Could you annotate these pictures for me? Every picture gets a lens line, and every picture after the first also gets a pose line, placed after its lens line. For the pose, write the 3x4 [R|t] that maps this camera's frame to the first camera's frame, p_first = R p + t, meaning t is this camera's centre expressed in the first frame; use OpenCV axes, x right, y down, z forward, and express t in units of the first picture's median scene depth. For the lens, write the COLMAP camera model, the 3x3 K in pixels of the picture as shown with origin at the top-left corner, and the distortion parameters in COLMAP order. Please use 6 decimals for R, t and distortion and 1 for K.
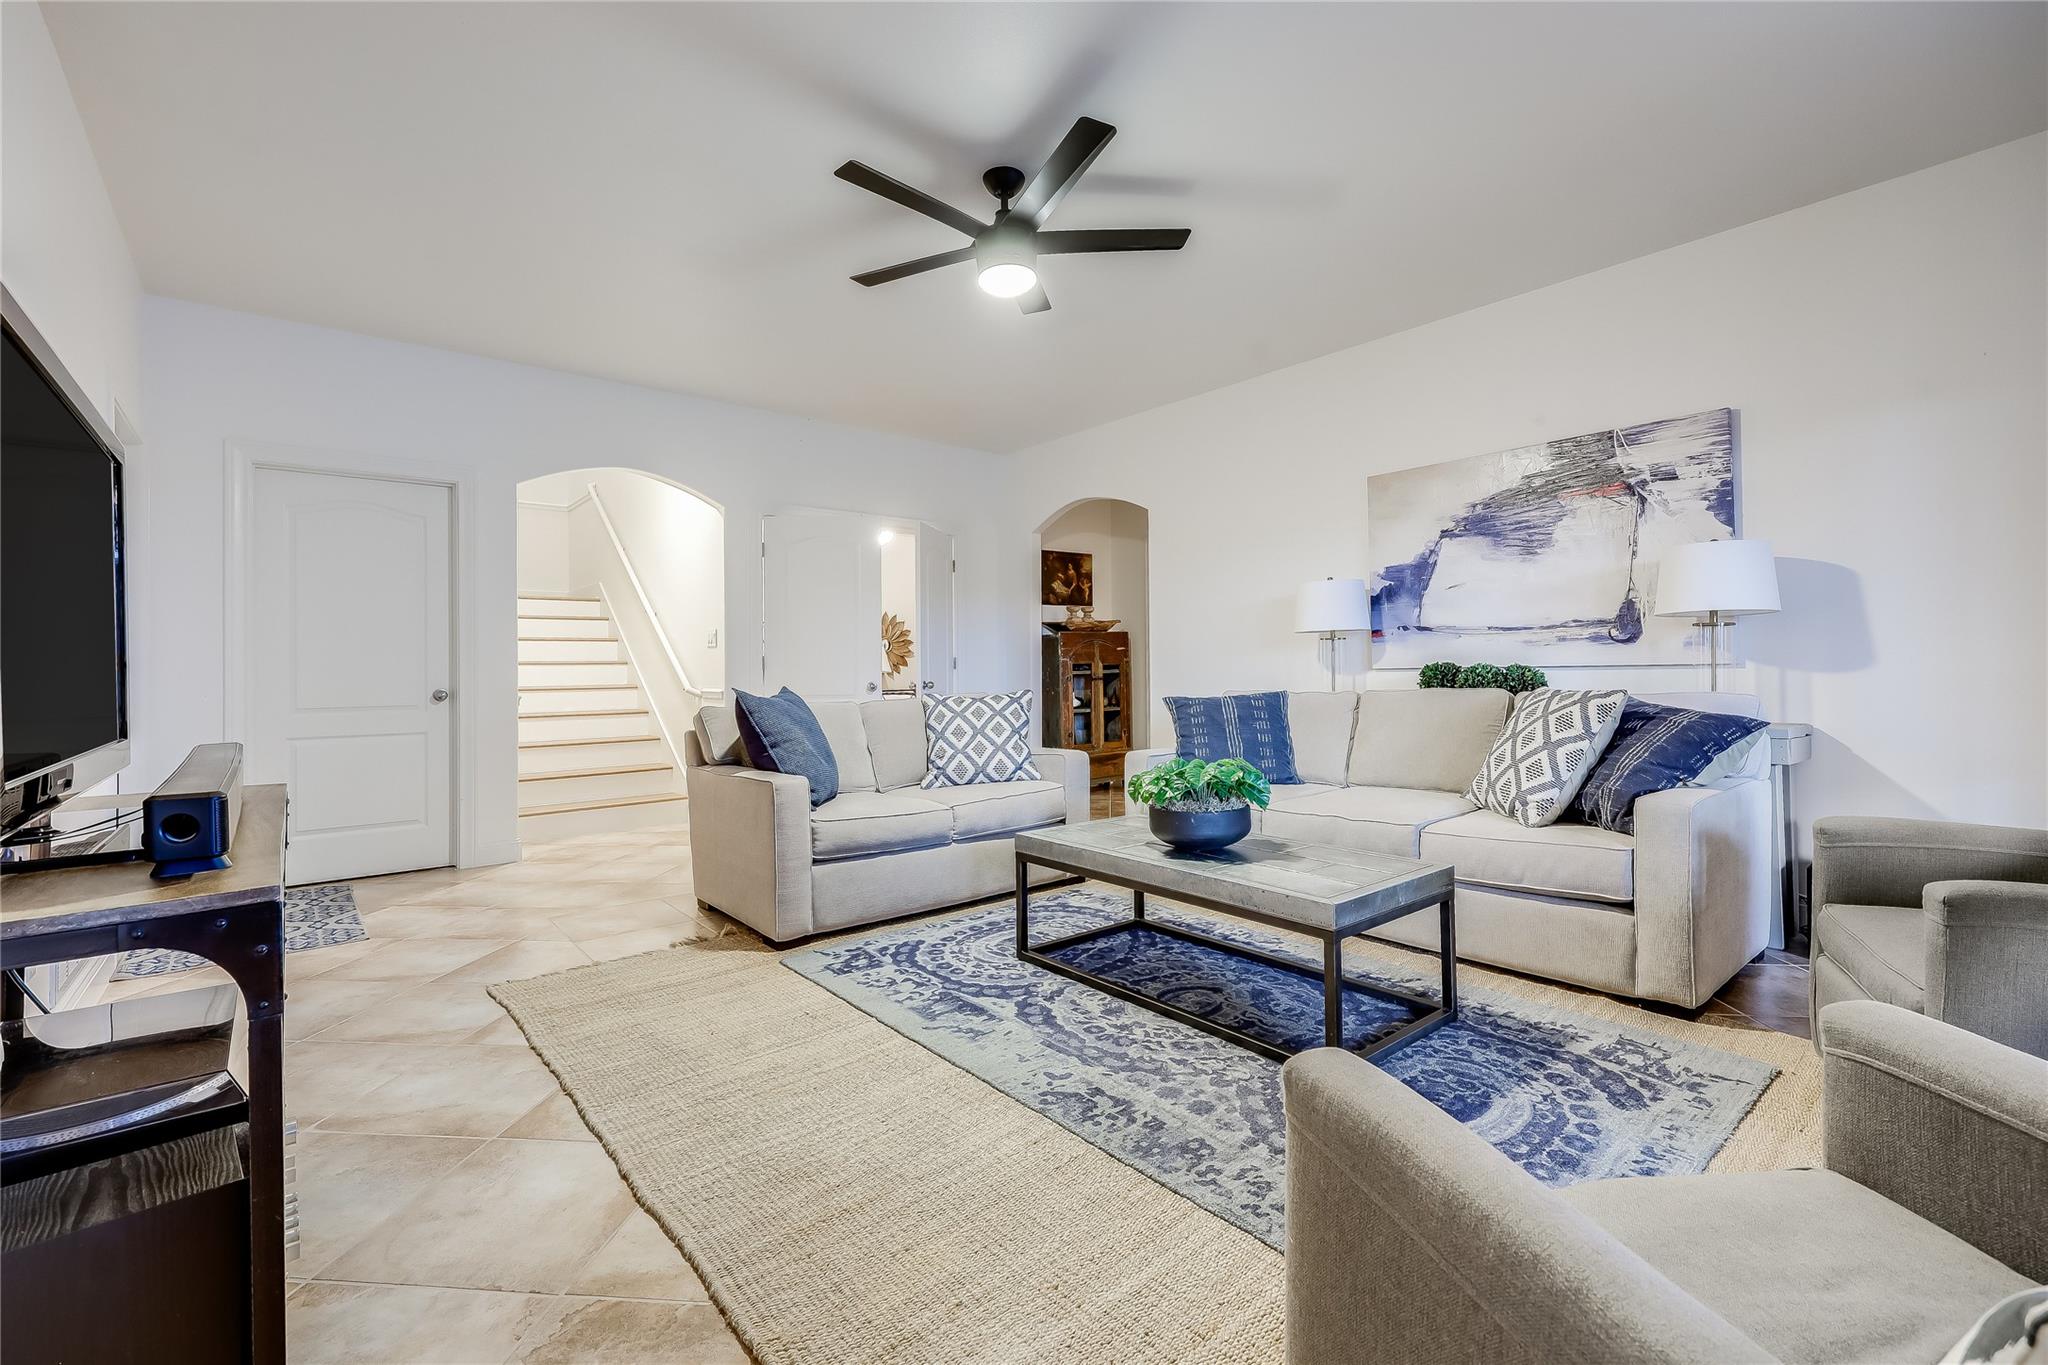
lens RADIAL K [[892.9, 0, 1022.3], [0, 892.9, 666.3], [0, 0, 1]] dist [0.000481, -0.000059]
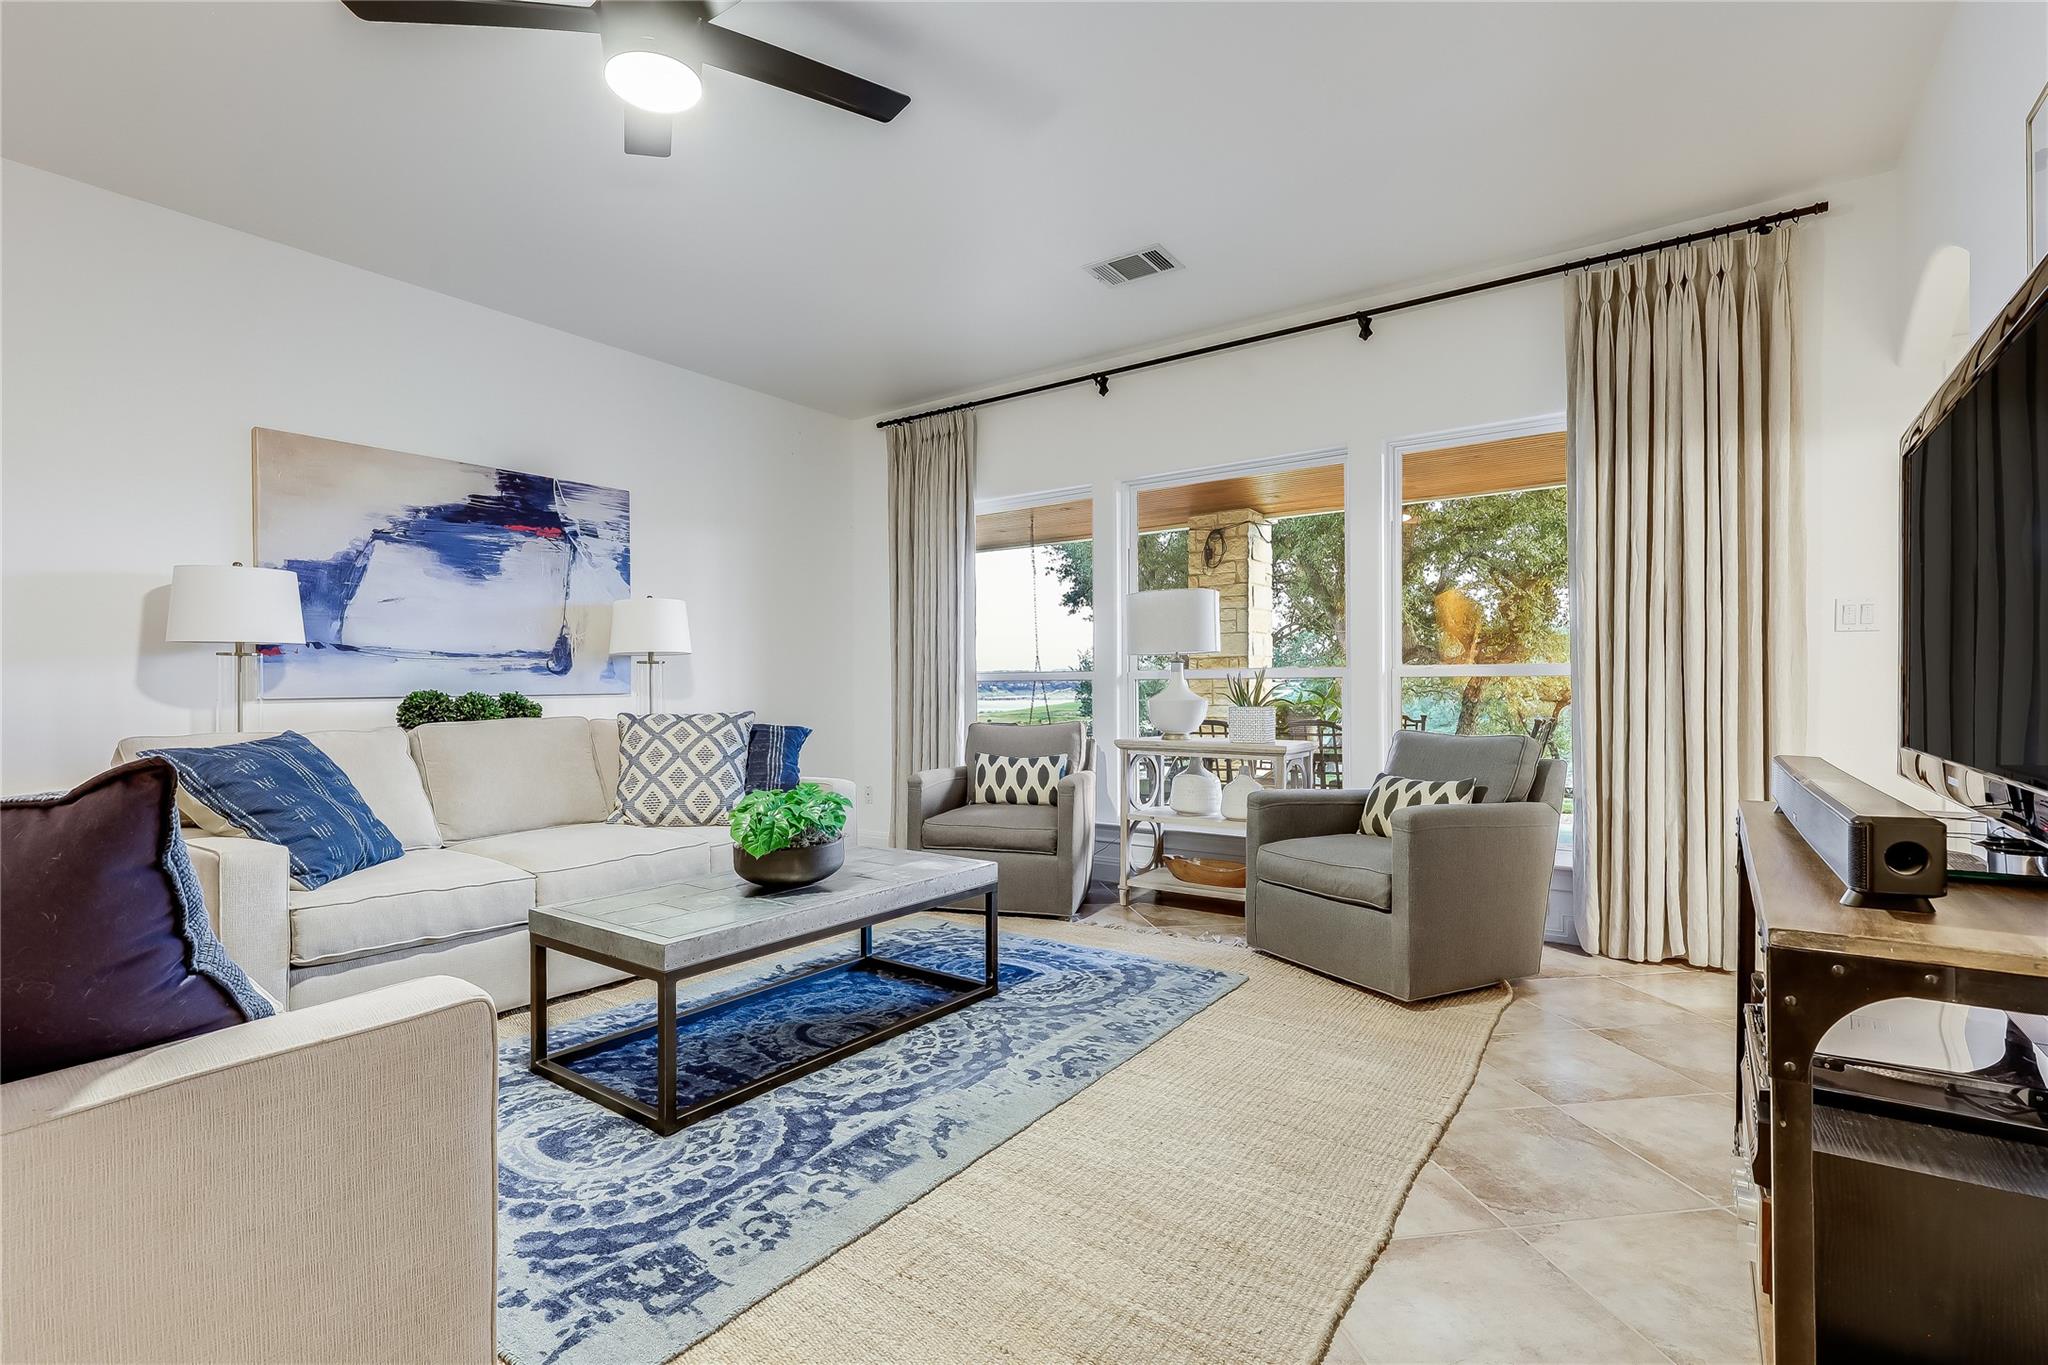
lens RADIAL K [[941.7, 0, 1027.5], [0, 941.7, 688.7], [0, 0, 1]] dist [-0.003095, -0.000367]
pose [[-0.260819, 0.013959, 0.965287, -0.772173], [0.008207, 0.999891, -0.012242, 0.013716], [-0.965353, 0.004729, -0.260906, 0.966465]]
